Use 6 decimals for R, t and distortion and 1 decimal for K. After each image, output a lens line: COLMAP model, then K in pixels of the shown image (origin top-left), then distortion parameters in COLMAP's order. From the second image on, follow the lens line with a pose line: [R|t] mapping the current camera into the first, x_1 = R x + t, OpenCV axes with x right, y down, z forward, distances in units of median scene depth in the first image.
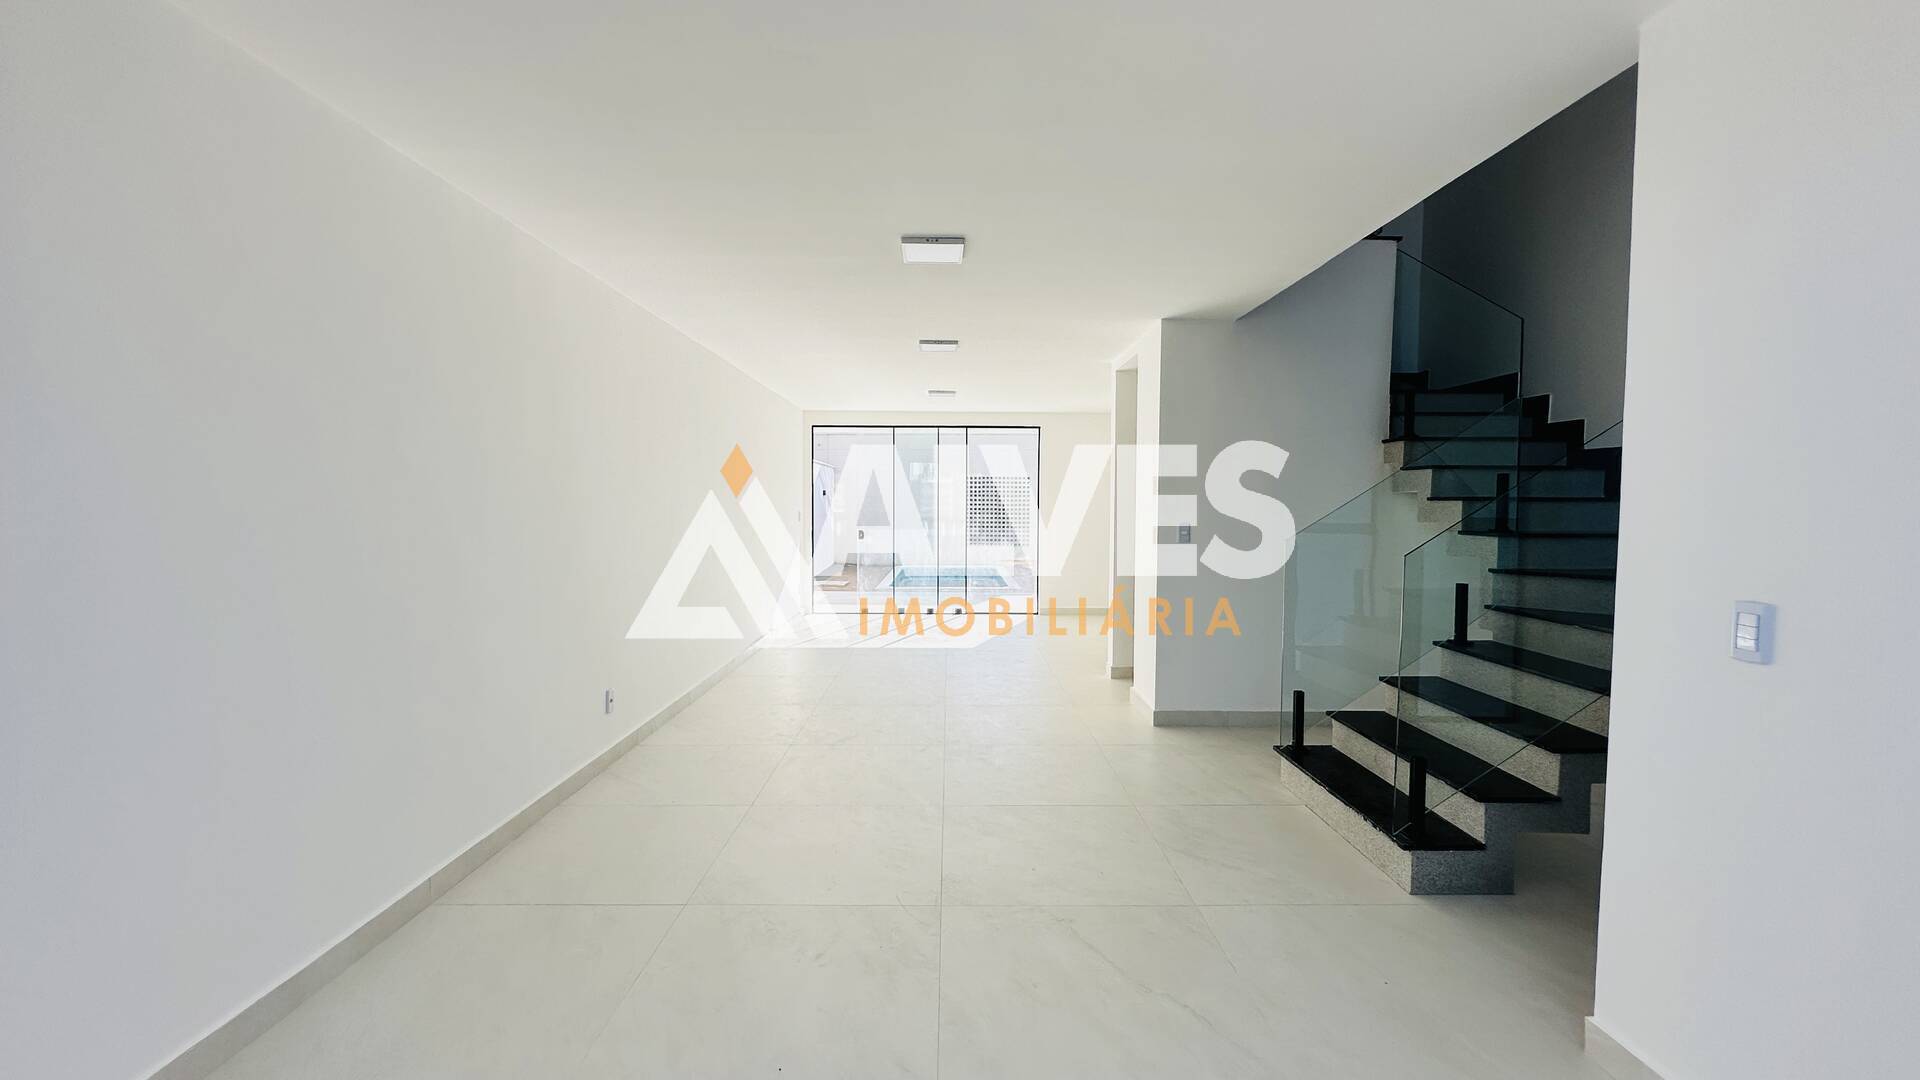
lens RADIAL K [[772.4, 0, 958.7], [0, 772.4, 539.3], [0, 0, 1]] dist [0.000889, -0.000198]
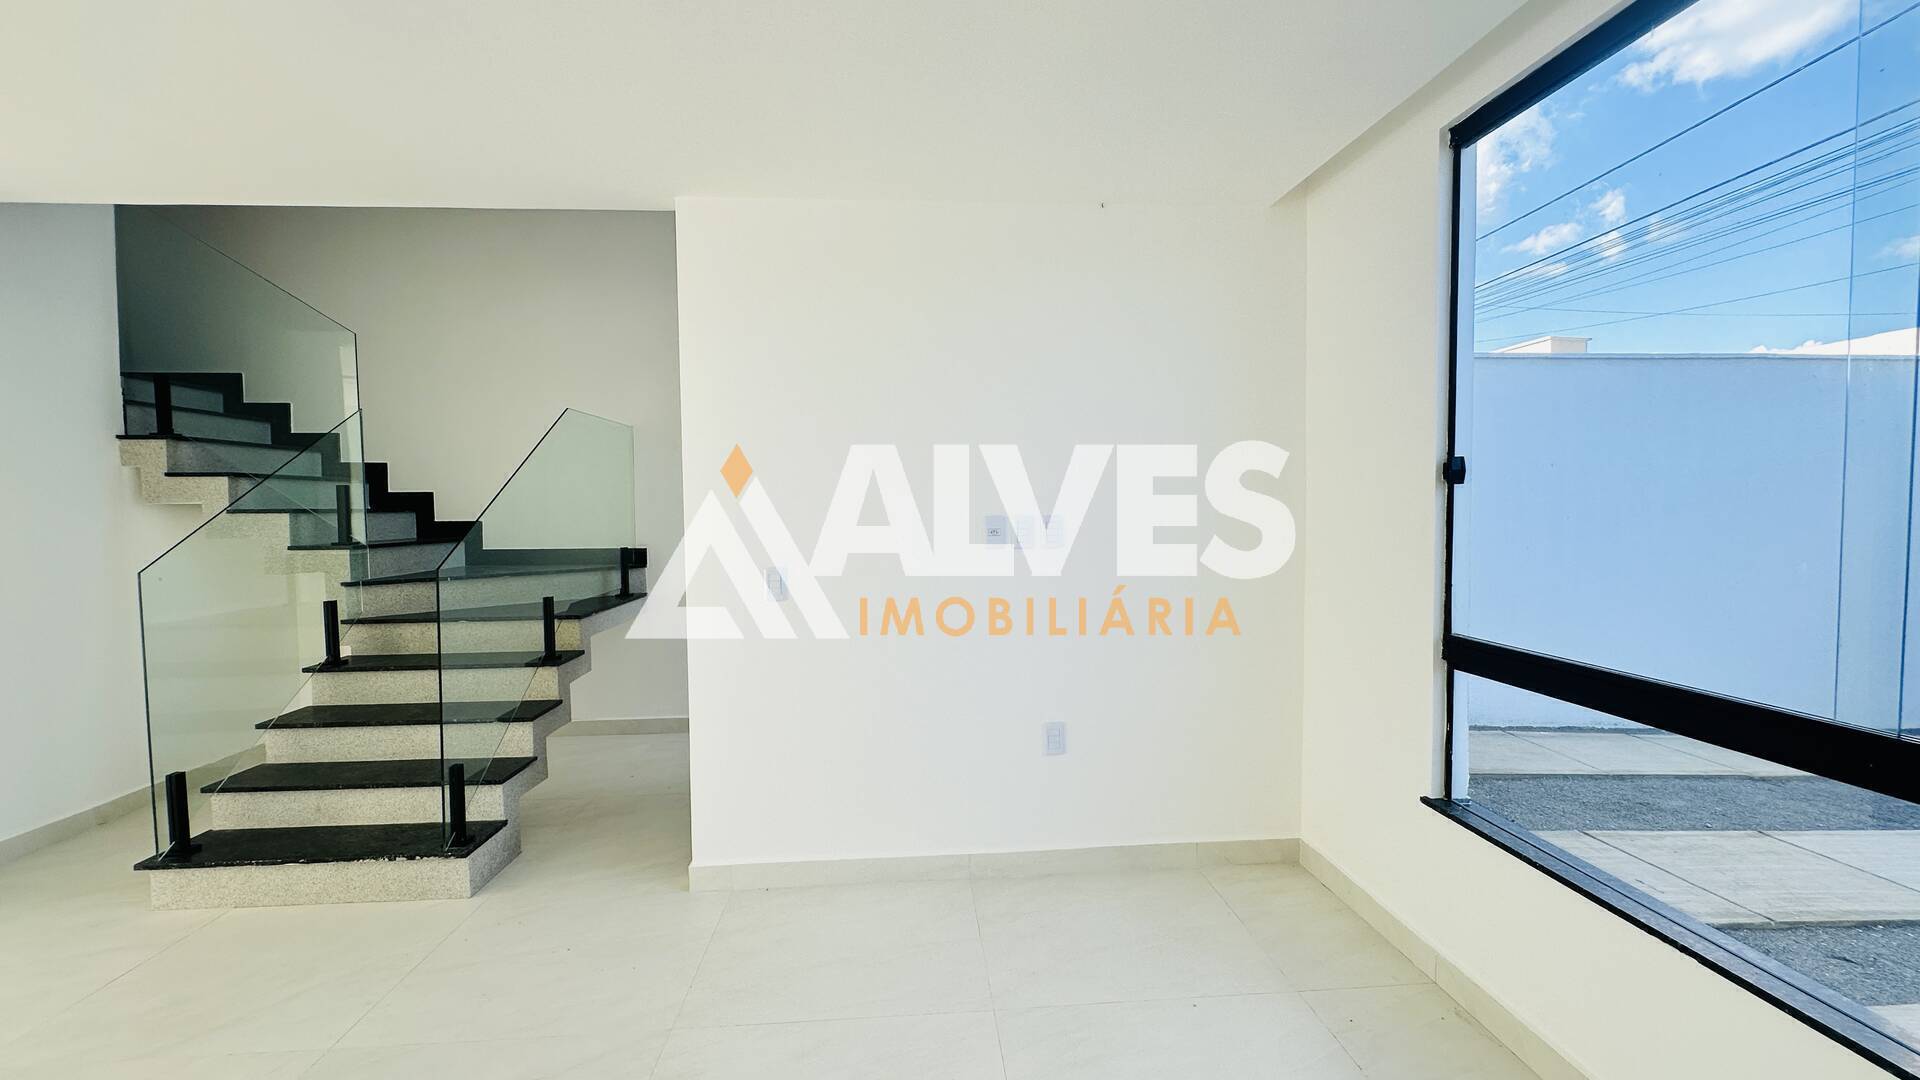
lens RADIAL K [[772.4, 0, 958.7], [0, 772.4, 539.3], [0, 0, 1]] dist [0.000889, -0.000198]
pose [[-0.056212, -0.050660, 0.997133, -0.332603], [0.053093, 0.997147, 0.053654, -0.027784], [-0.997006, 0.055957, -0.053362, 0.274279]]
